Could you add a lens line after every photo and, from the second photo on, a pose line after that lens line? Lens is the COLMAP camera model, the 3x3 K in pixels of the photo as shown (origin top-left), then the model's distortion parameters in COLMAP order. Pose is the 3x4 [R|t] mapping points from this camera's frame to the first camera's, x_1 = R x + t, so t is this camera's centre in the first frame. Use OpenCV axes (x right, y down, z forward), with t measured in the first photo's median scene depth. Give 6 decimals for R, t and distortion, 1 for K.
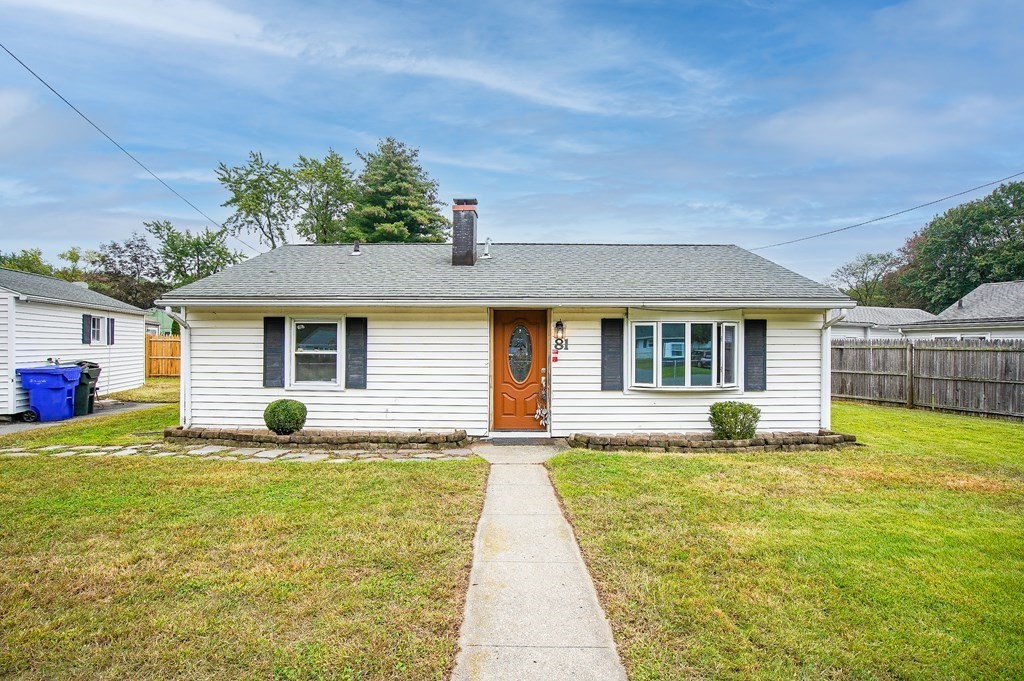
lens RADIAL K [[473.1, 0, 509.0], [0, 473.1, 335.6], [0, 0, 1]] dist [-0.051314, 0.000163]
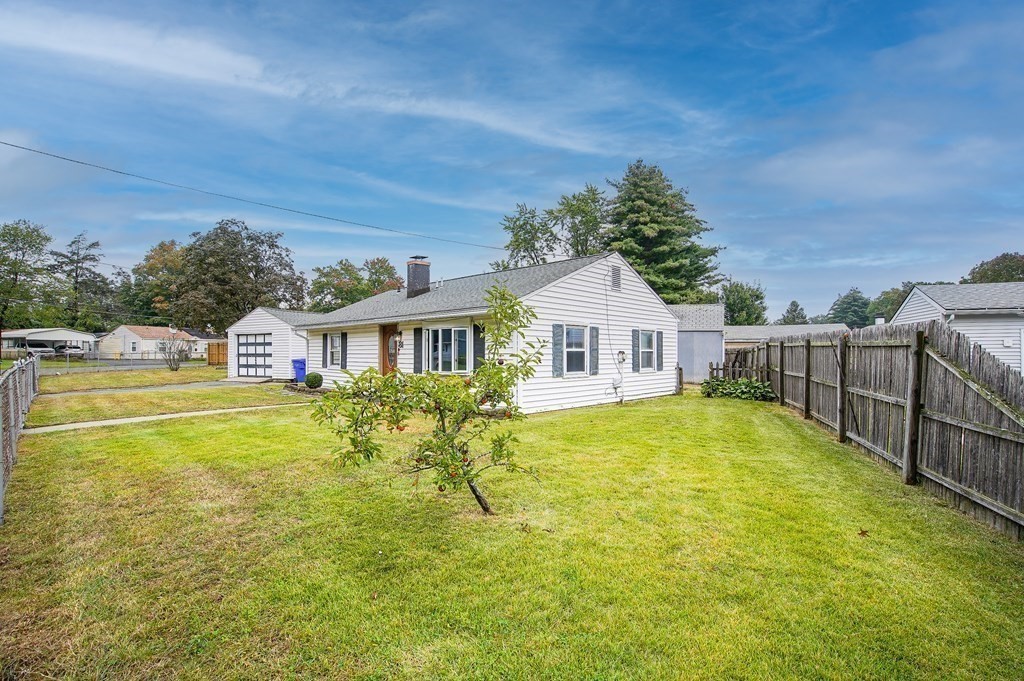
lens RADIAL K [[473.1, 0, 509.0], [0, 473.1, 335.6], [0, 0, 1]] dist [-0.051314, 0.000163]
pose [[0.722918, -0.024687, -0.690492, 1.491298], [0.012229, 0.999662, -0.022937, 0.029095], [0.690825, 0.008137, 0.722976, 0.073749]]
